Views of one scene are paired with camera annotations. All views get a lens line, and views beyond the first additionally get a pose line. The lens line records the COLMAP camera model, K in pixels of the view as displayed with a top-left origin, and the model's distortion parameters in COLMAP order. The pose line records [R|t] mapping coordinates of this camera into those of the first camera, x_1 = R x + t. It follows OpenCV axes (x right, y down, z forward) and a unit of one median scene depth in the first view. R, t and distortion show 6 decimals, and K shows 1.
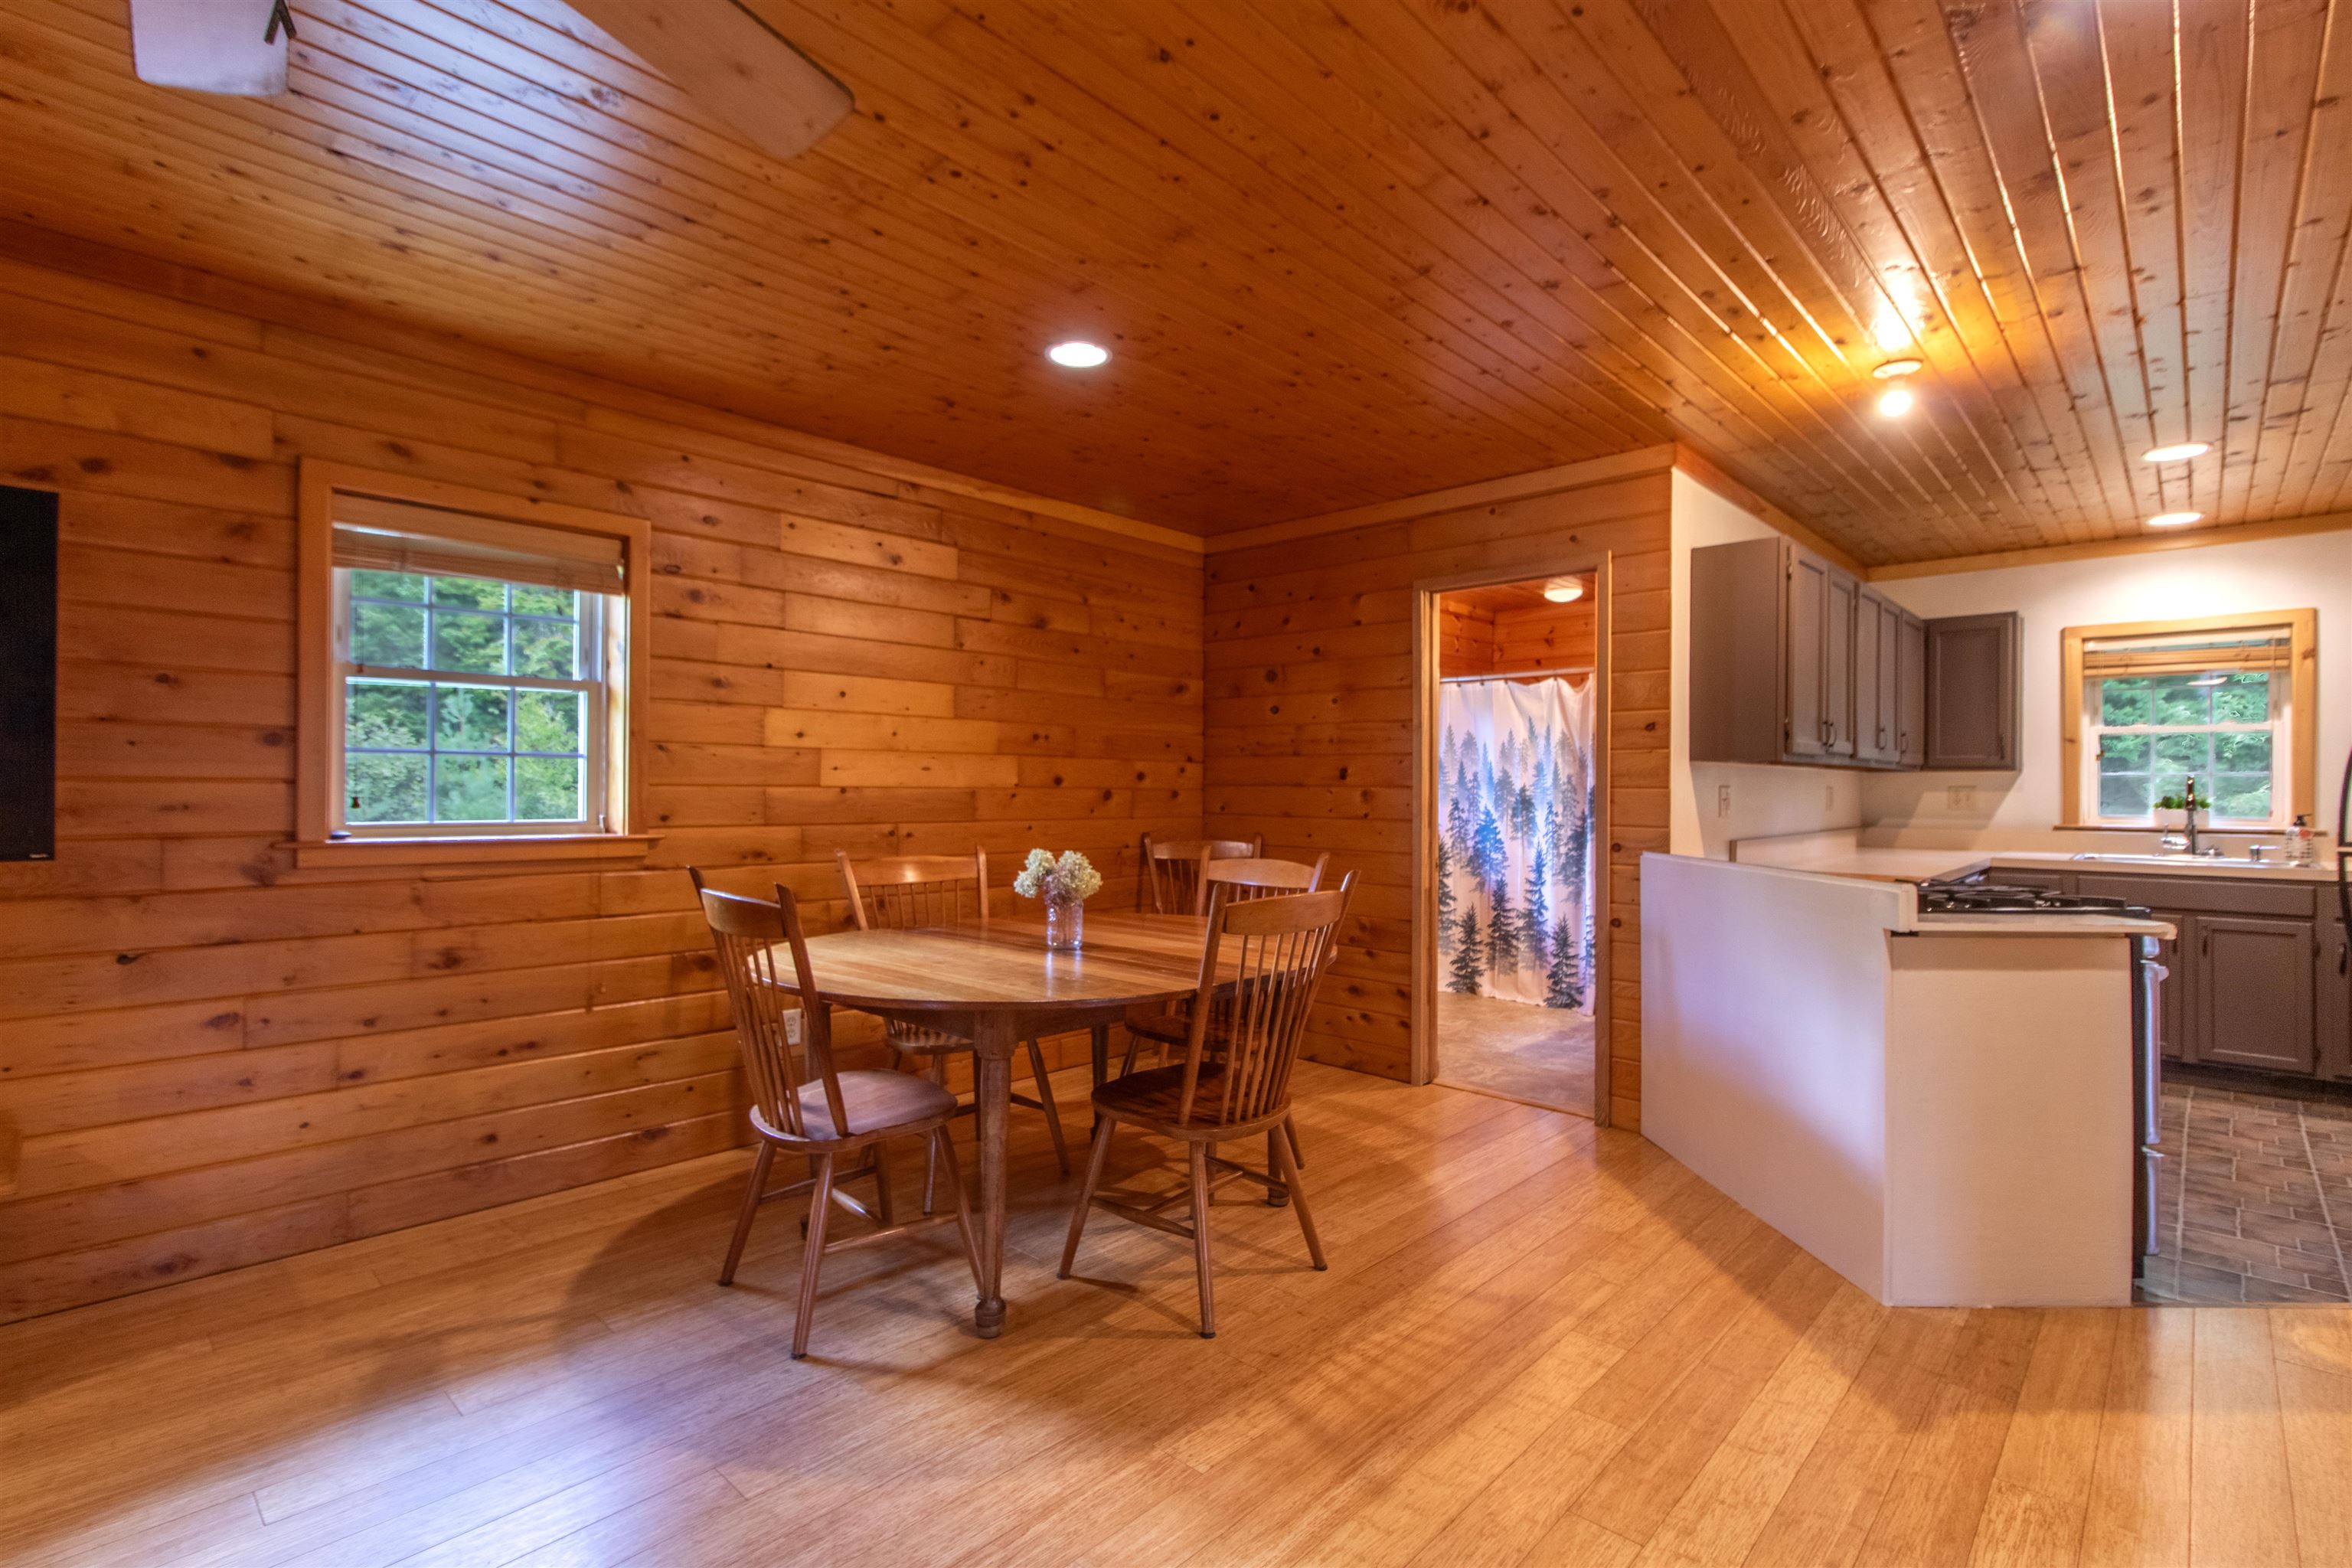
lens RADIAL K [[1101.4, 0, 1179.8], [0, 1101.4, 789.1], [0, 0, 1]] dist [0.001478, 0.001355]
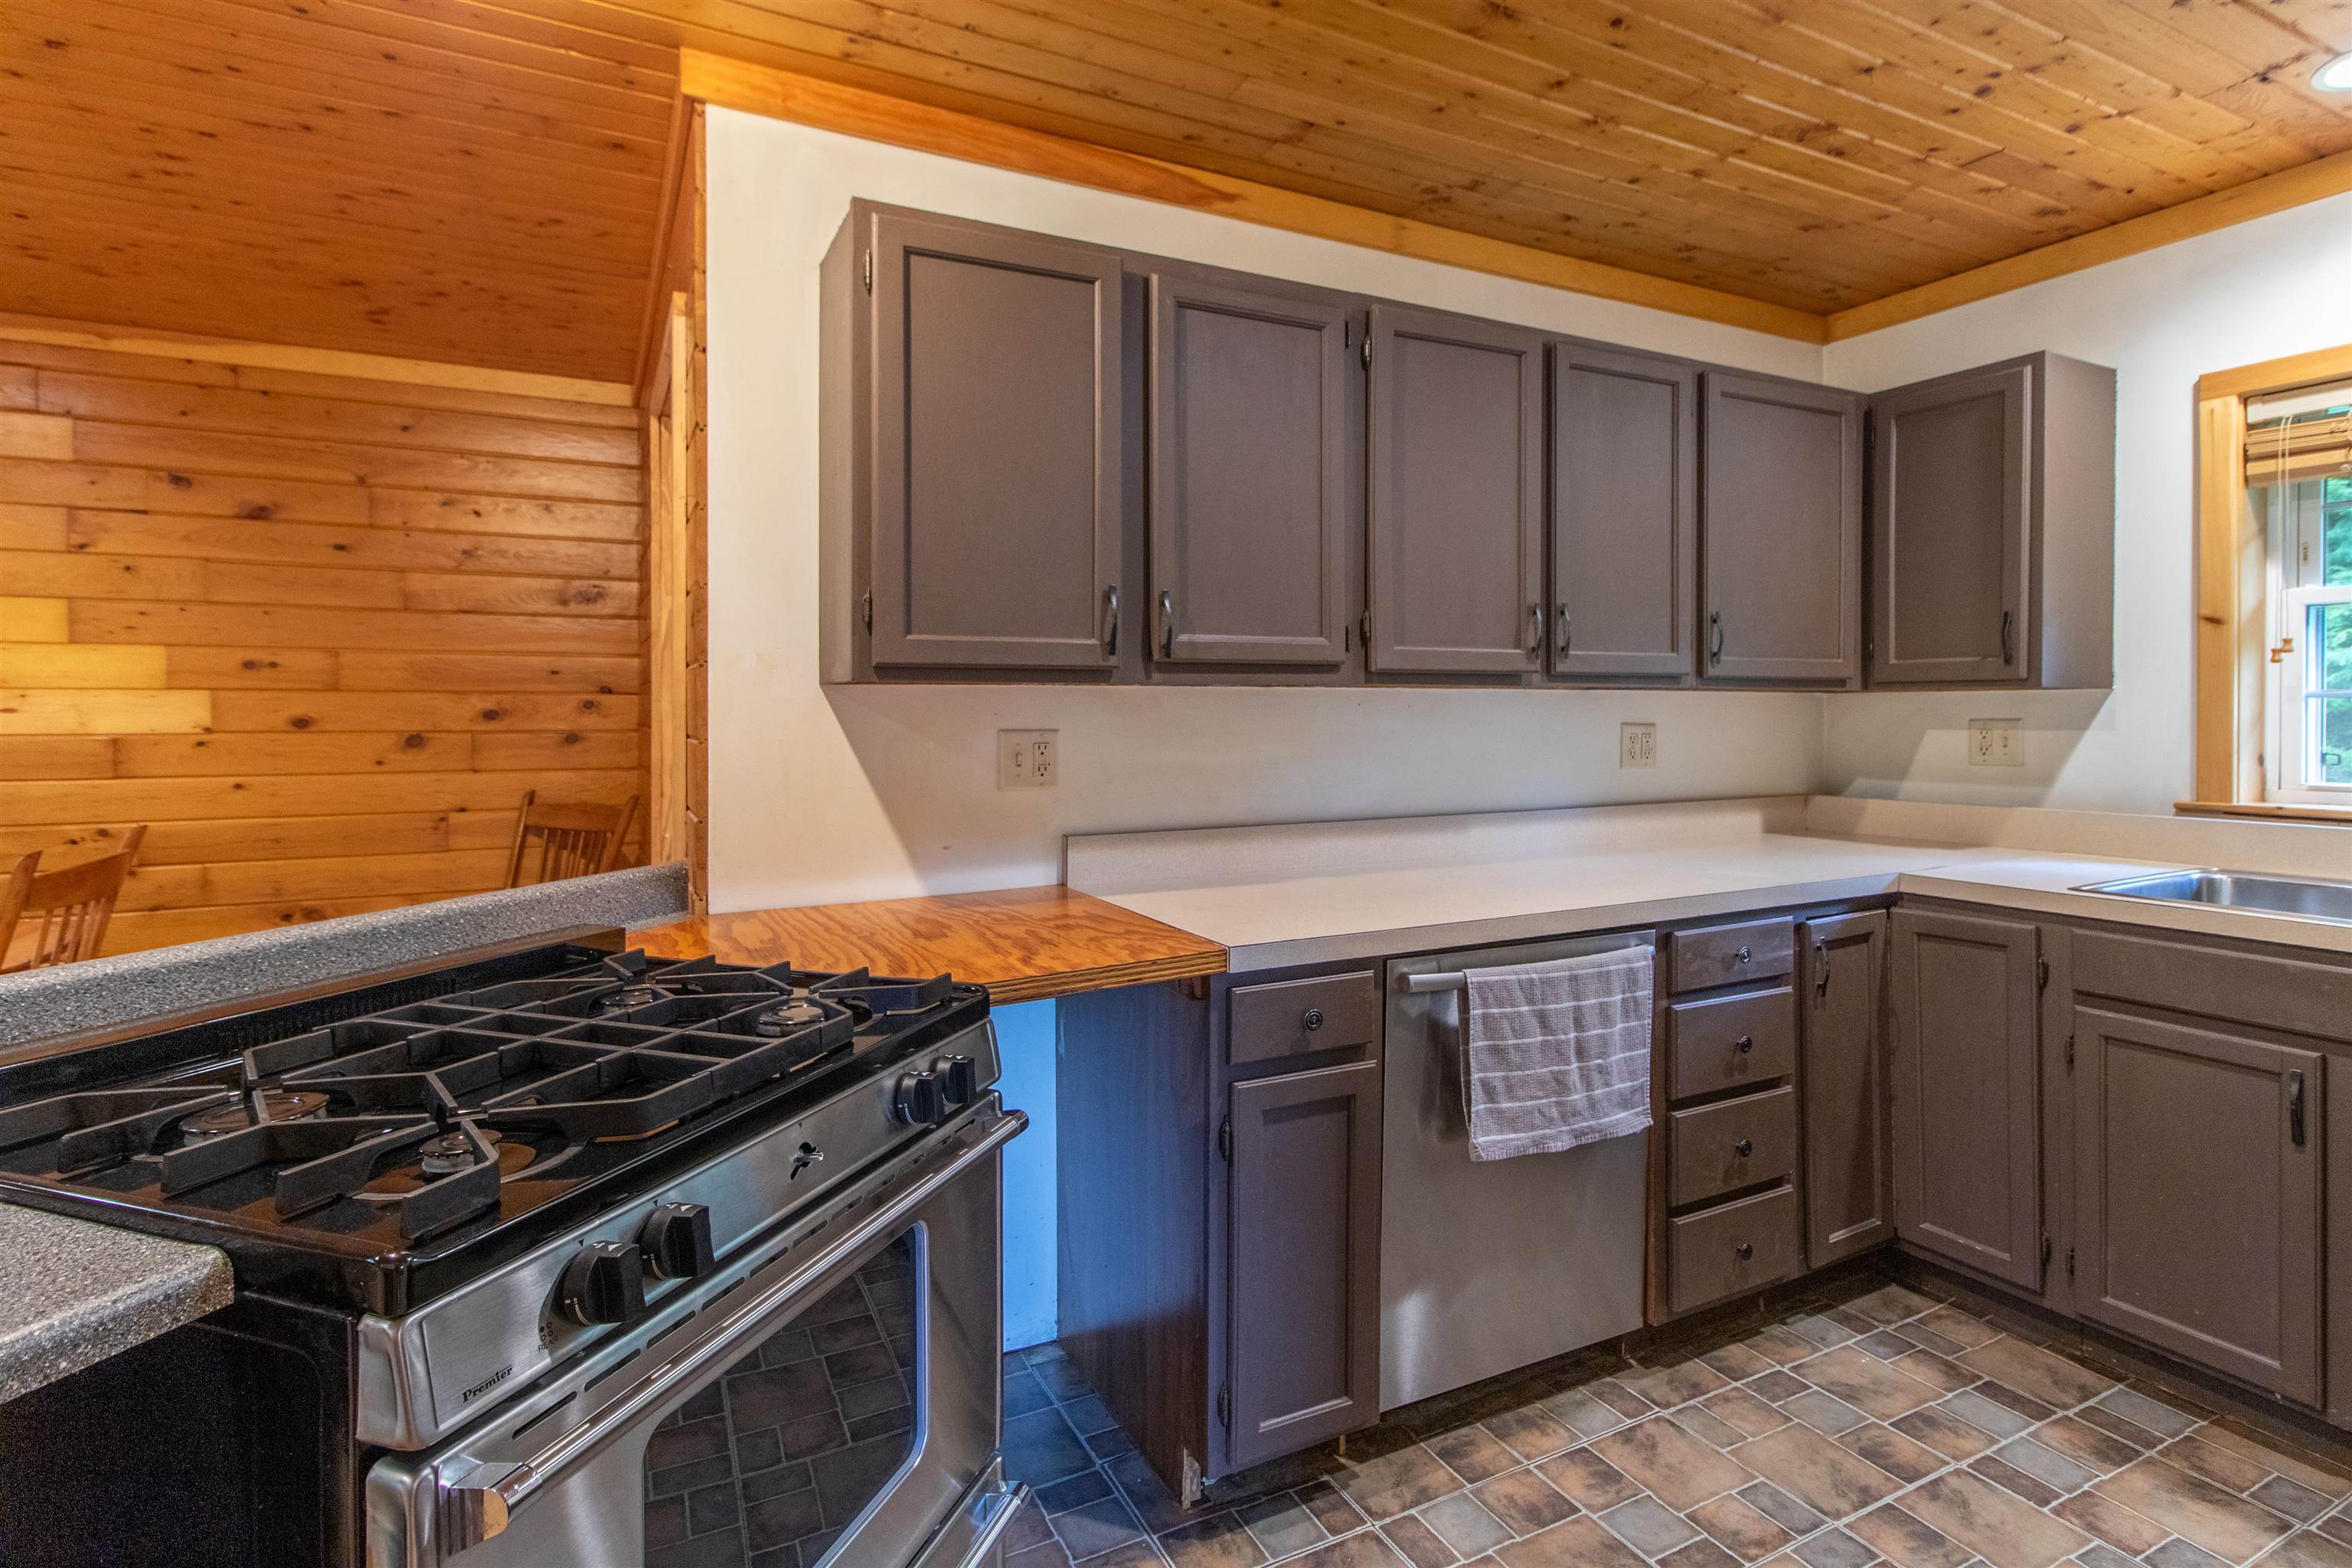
lens RADIAL K [[1101.4, 0, 1133.0], [0, 1101.4, 724.2], [0, 0, 1]] dist [0.001478, 0.001355]
pose [[0.933344, -0.003851, -0.358961, 0.941353], [0.006028, 0.999970, 0.004945, -0.009420], [0.358931, -0.006779, 0.933339, 0.692873]]
